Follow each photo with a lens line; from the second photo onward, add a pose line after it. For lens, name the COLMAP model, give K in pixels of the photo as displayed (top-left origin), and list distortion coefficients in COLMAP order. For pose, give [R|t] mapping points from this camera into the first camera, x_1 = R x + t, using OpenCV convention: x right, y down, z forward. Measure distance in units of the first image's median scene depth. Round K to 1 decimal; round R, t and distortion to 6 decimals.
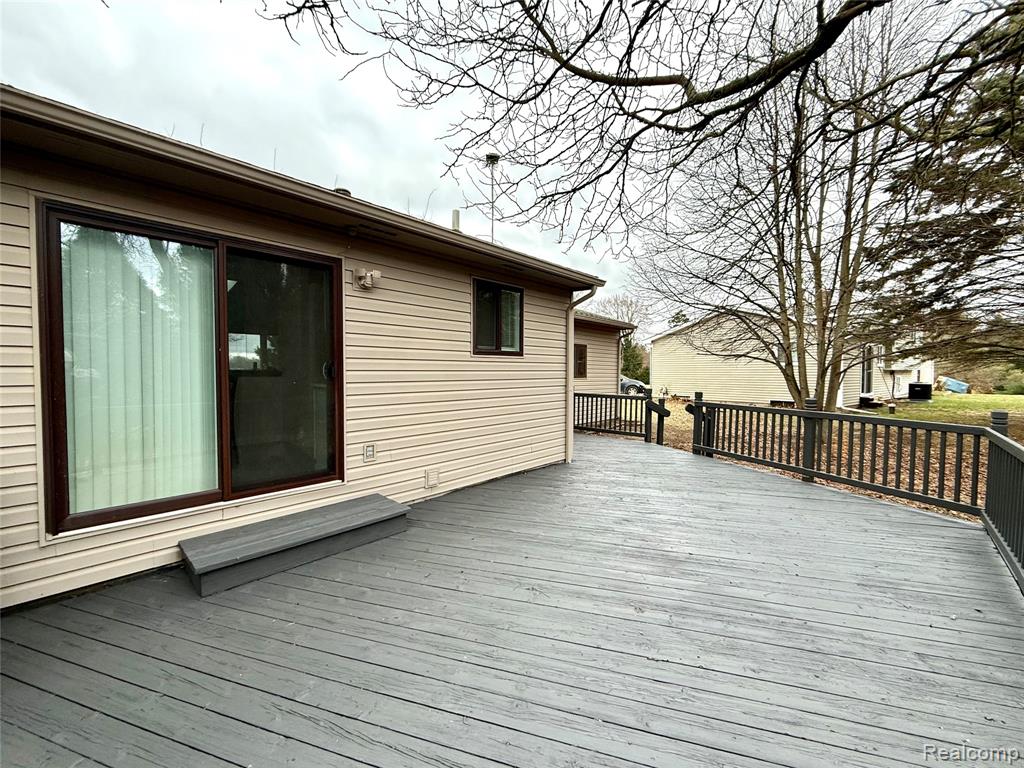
lens RADIAL K [[405.6, 0, 508.7], [0, 405.6, 383.9], [0, 0, 1]] dist [-0.001841, -0.000034]
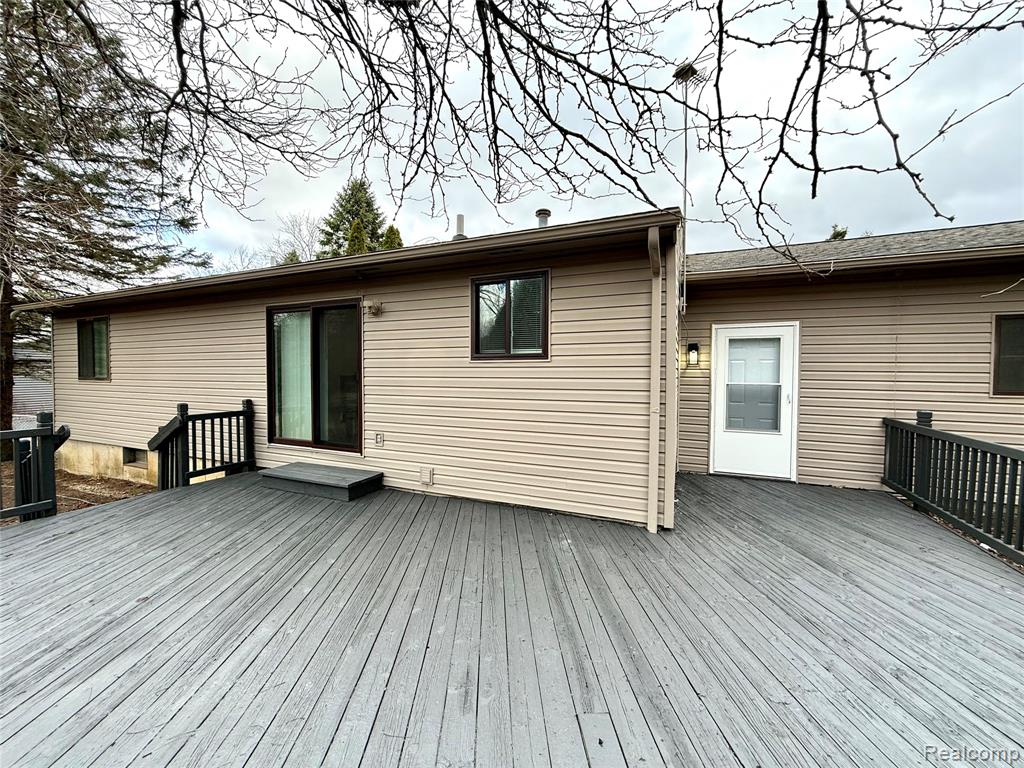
lens RADIAL K [[407.3, 0, 512.0], [0, 407.3, 384.0], [0, 0, 1]] dist [0.000548, 0.000012]
pose [[0.336132, 0.030207, -0.941330, 1.083221], [-0.030327, 0.999314, 0.021238, -0.052951], [0.941327, 0.021409, 0.336817, 1.005445]]
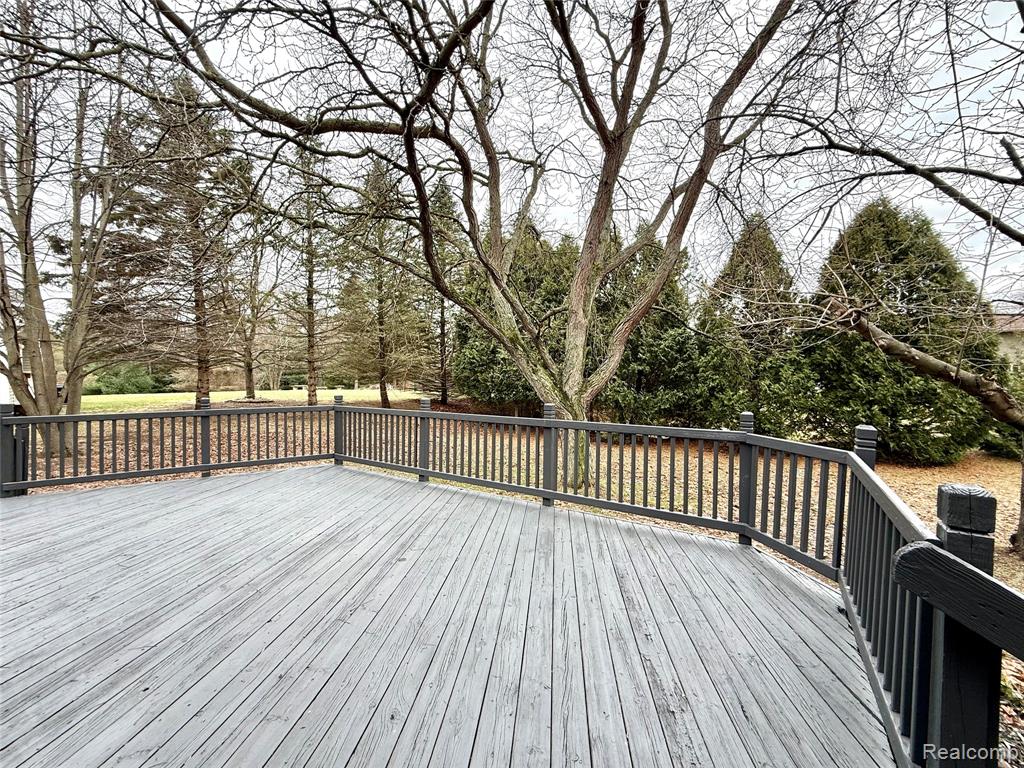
lens RADIAL K [[405.6, 0, 508.7], [0, 405.6, 383.9], [0, 0, 1]] dist [-0.001841, -0.000034]
pose [[-0.181239, -0.025405, 0.983111, -0.623650], [0.032393, 0.998970, 0.031786, -0.013224], [-0.982906, 0.037607, -0.180229, 0.566820]]
